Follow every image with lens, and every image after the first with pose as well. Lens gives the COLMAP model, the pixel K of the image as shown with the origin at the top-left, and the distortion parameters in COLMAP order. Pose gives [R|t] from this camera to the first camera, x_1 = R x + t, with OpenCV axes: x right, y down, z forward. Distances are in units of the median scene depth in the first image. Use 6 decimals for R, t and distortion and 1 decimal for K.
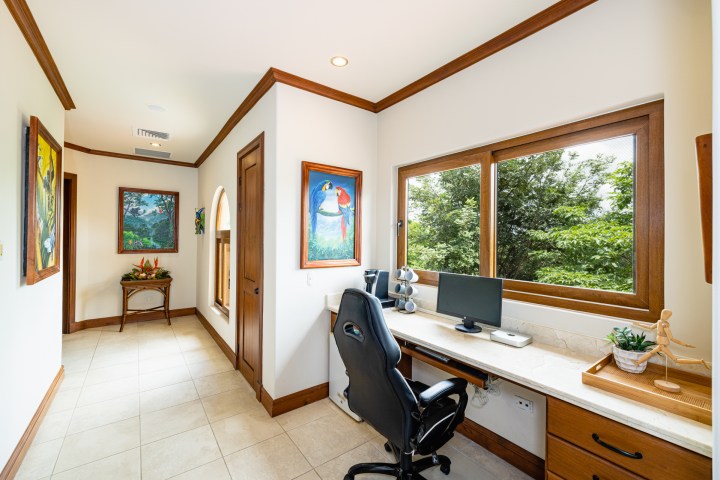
lens RADIAL K [[301.7, 0, 356.2], [0, 301.7, 235.5], [0, 0, 1]] dist [0.000755, -0.000030]
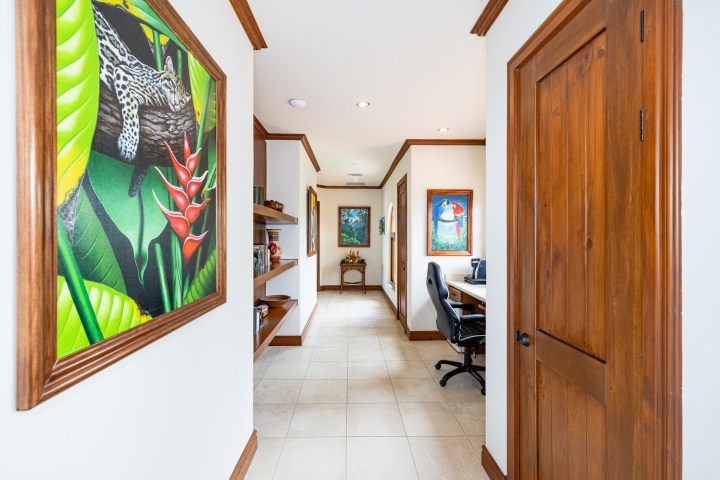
lens RADIAL K [[301.7, 0, 356.2], [0, 301.7, 235.5], [0, 0, 1]] dist [0.000755, -0.000030]
pose [[0.820379, -0.008063, -0.571764, 0.310073], [0.008499, 0.999962, -0.001907, 0.000950], [0.571757, -0.003295, 0.820416, -0.395307]]
